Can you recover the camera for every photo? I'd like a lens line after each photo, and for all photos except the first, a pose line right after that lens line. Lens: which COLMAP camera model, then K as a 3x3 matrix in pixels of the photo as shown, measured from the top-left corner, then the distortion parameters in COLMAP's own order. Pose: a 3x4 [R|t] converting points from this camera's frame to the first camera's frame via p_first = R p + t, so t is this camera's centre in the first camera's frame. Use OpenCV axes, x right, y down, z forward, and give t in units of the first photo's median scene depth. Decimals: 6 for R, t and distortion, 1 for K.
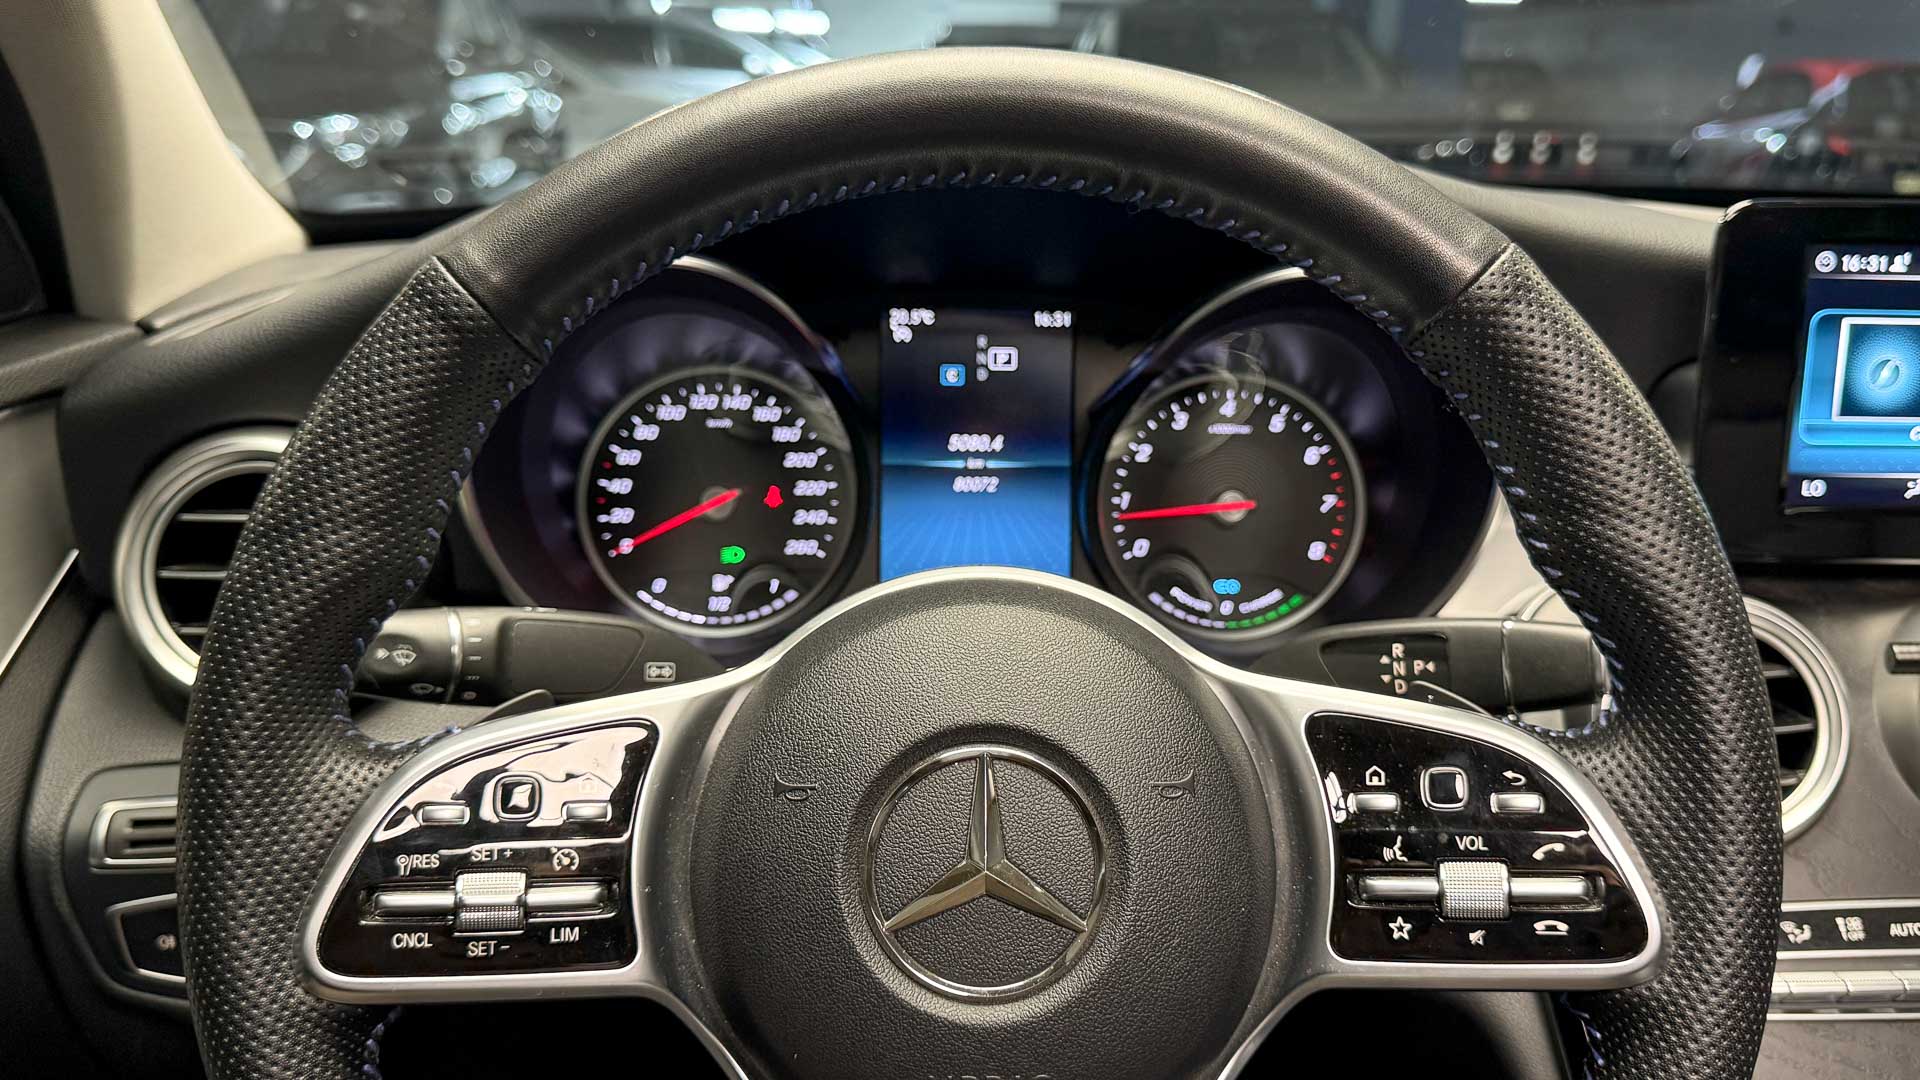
lens RADIAL K [[1640.0, 0, 986.8], [0, 1640.0, 555.9], [0, 0, 1]] dist [0.105948, -0.230709]
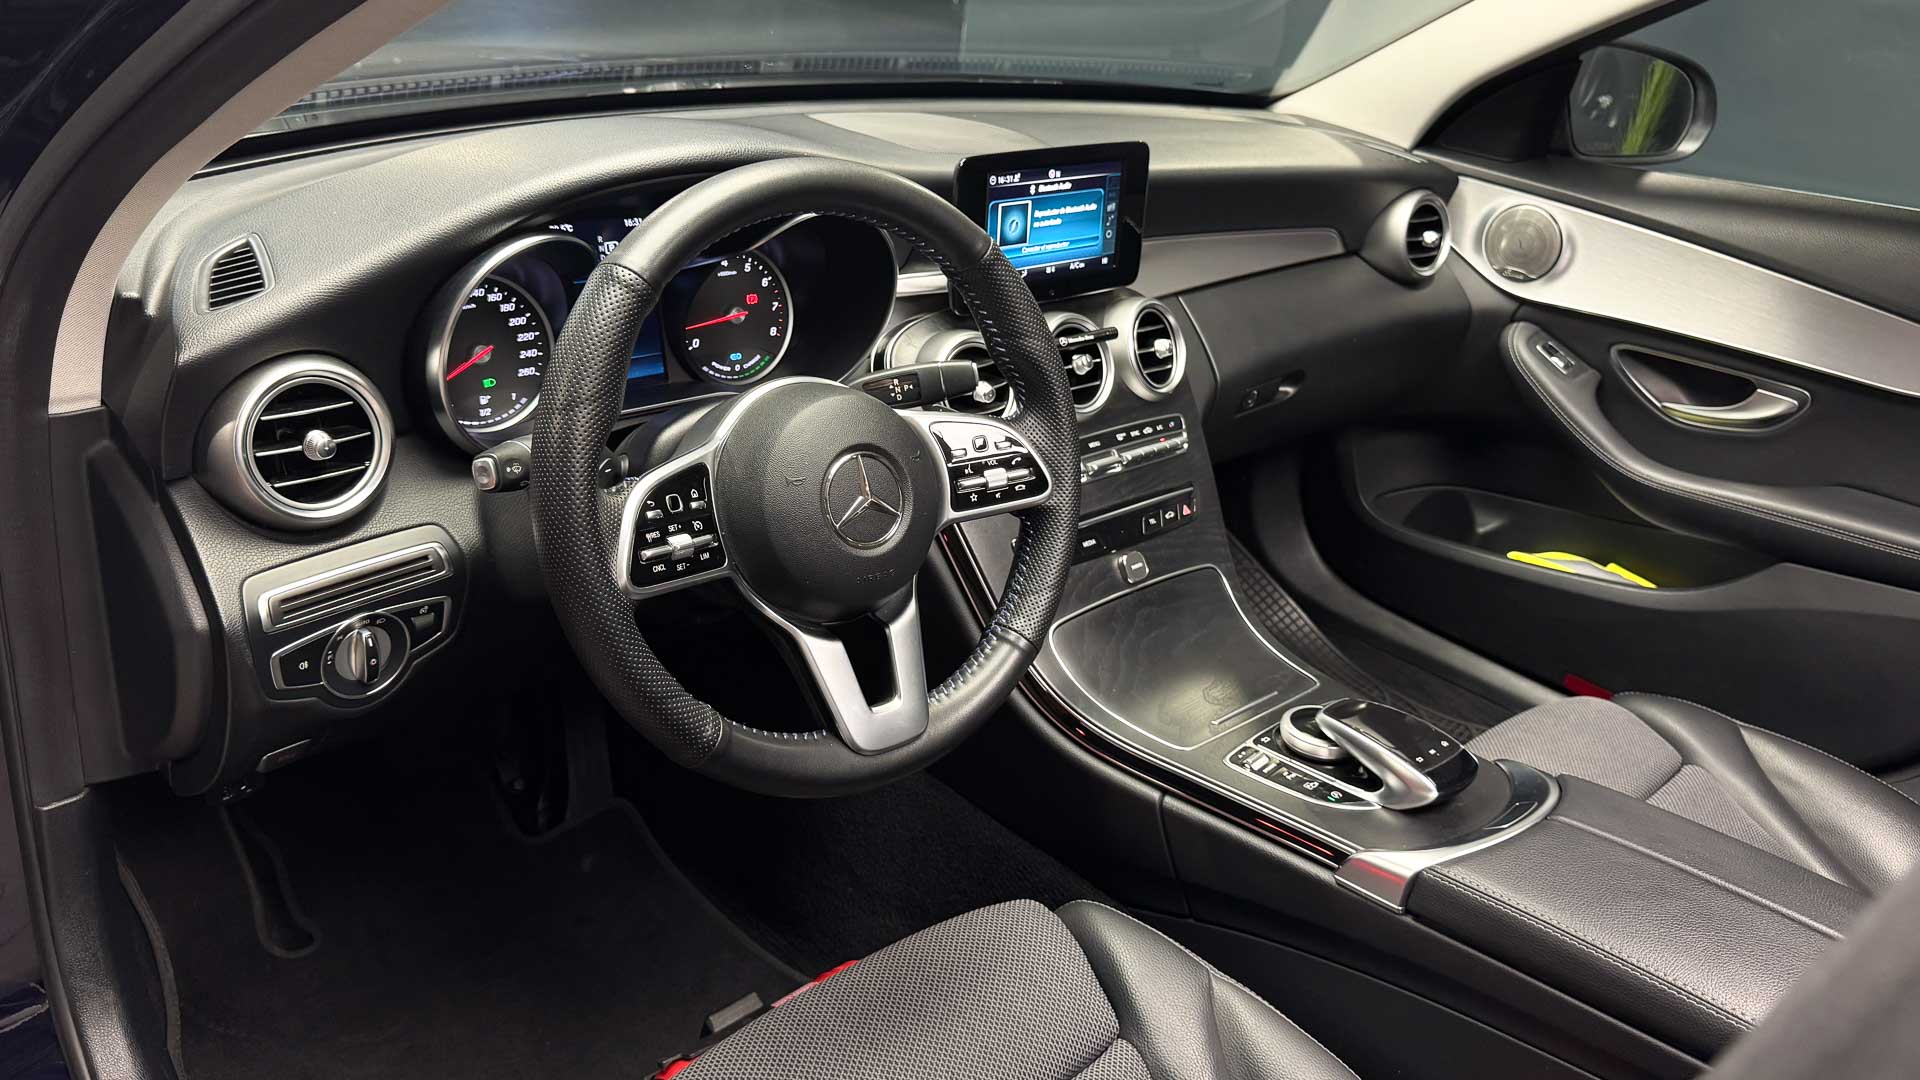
lens RADIAL K [[1491.4, 0, 986.6], [0, 1491.4, 516.4], [0, 0, 1]] dist [0.093962, -0.001058]
pose [[0.763573, -0.219353, 0.607323, -0.742995], [0.098094, 0.969022, 0.226660, -0.170499], [-0.638227, -0.113496, 0.761436, -0.539496]]
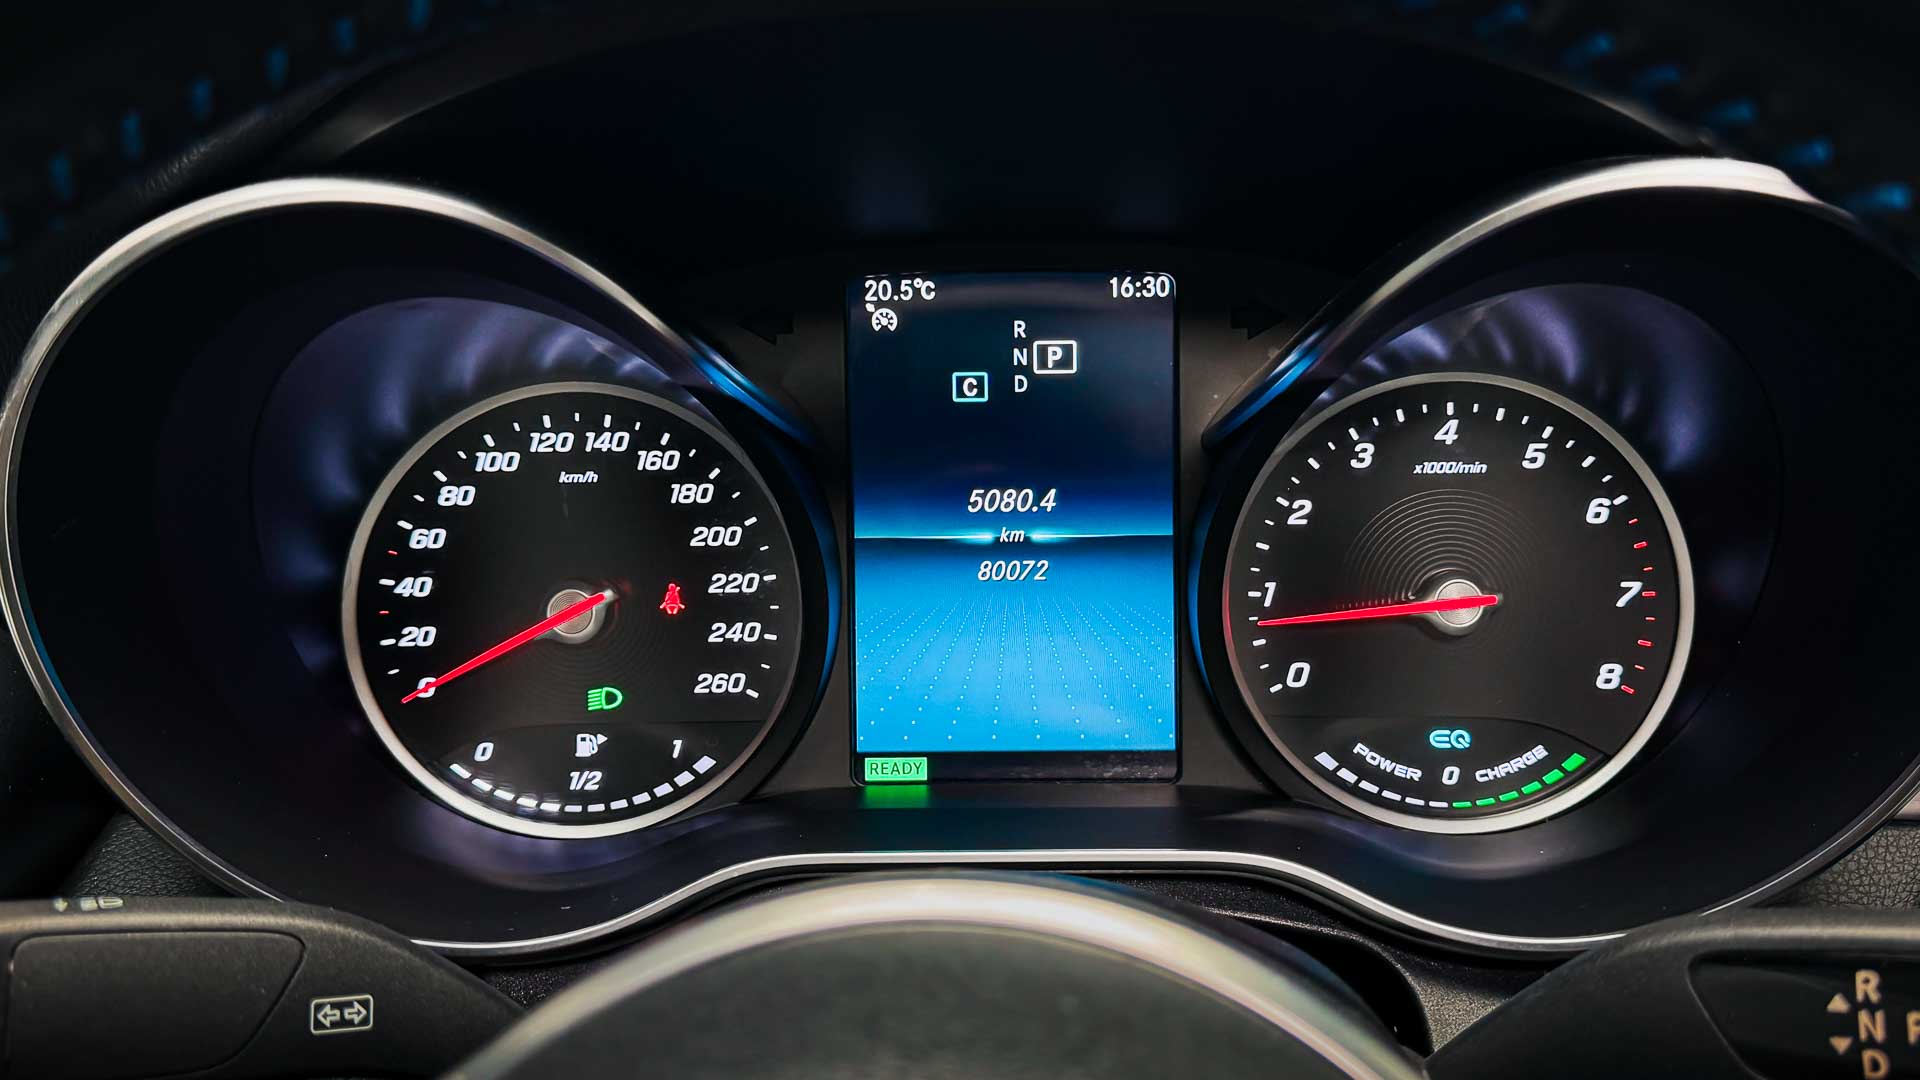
lens RADIAL K [[1768.1, 0, 995.8], [0, 1768.1, 536.3], [0, 0, 1]] dist [0.093716, -0.005350]
pose [[0.997014, -0.016864, -0.075354, 0.035579], [0.017116, 0.999850, 0.002695, -0.058502], [0.075297, -0.003976, 0.997153, 0.370357]]
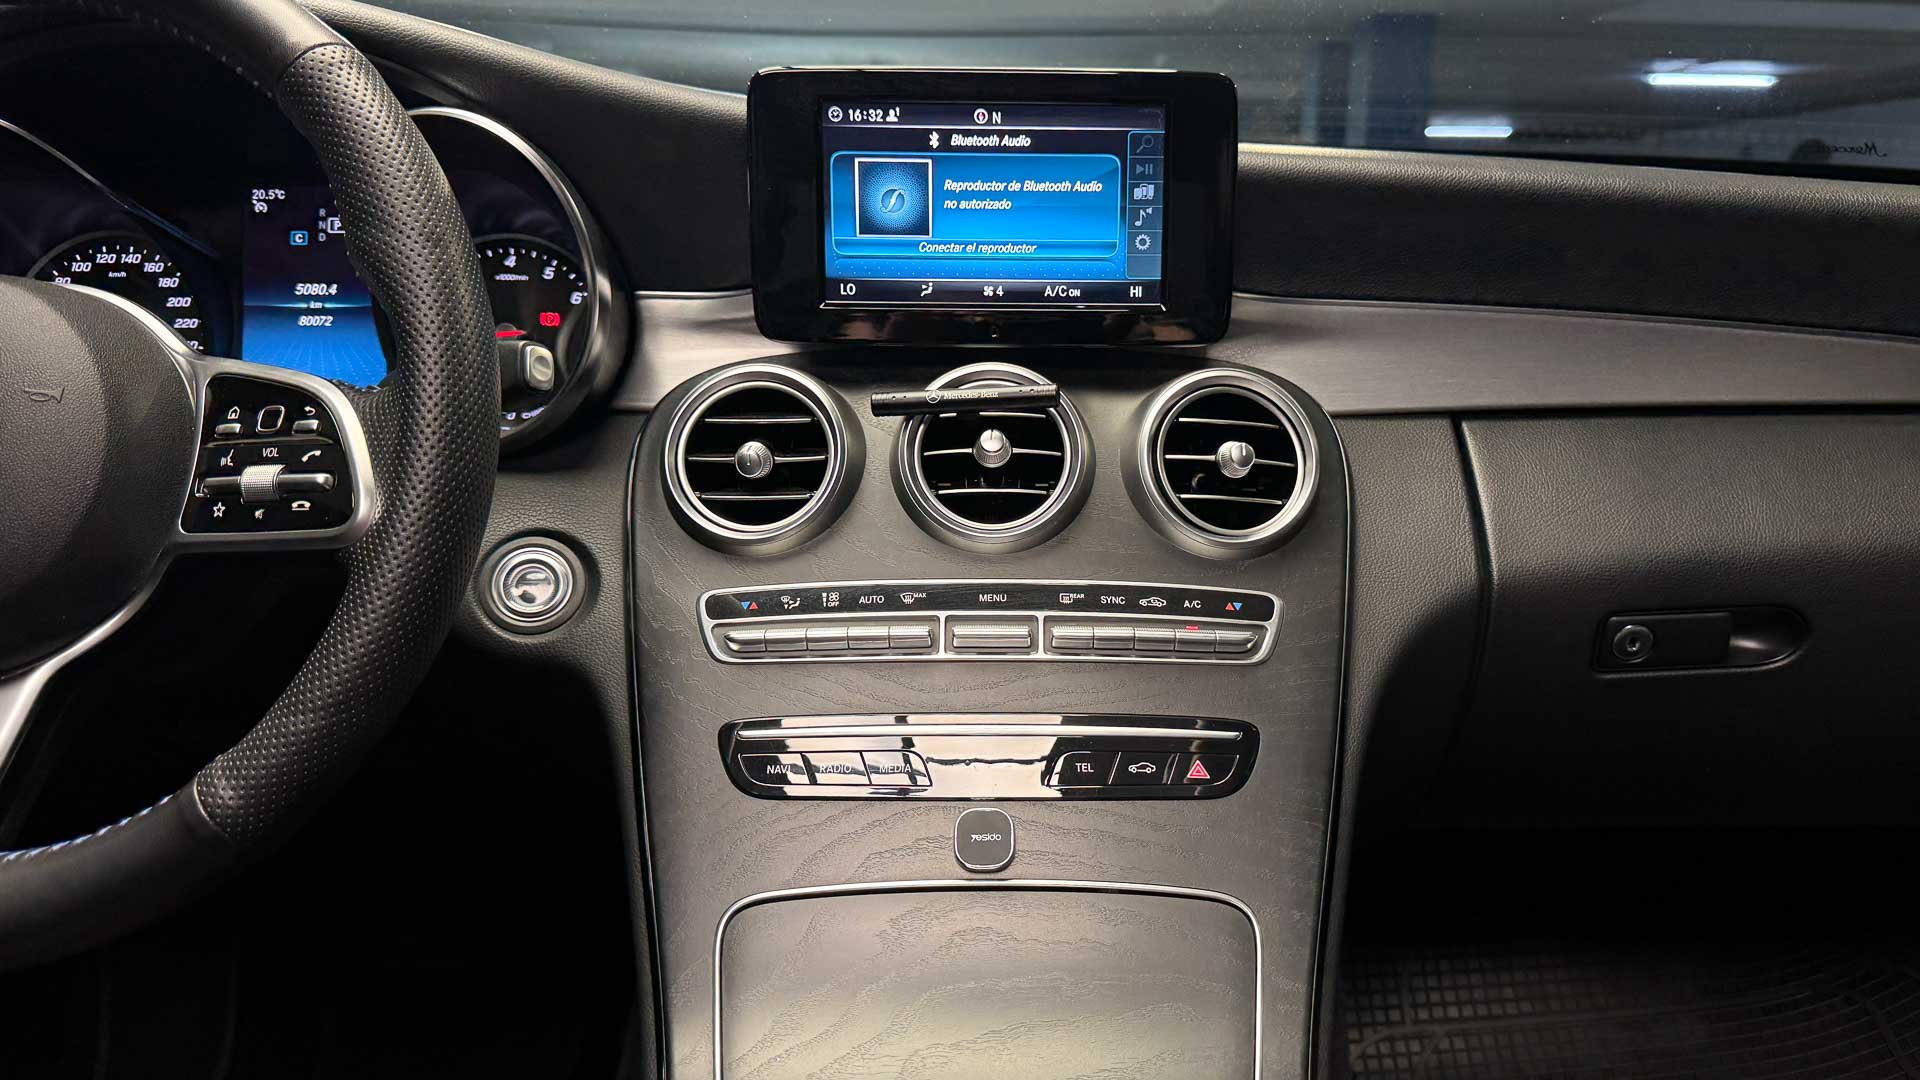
lens RADIAL K [[1520.6, 0, 1027.9], [0, 1520.6, 566.4], [0, 0, 1]] dist [0.124975, -0.219970]
pose [[0.999039, -0.006872, -0.043297, 0.617170], [0.004431, 0.998409, -0.056211, 0.225255], [0.043614, 0.055965, 0.997480, -0.189725]]
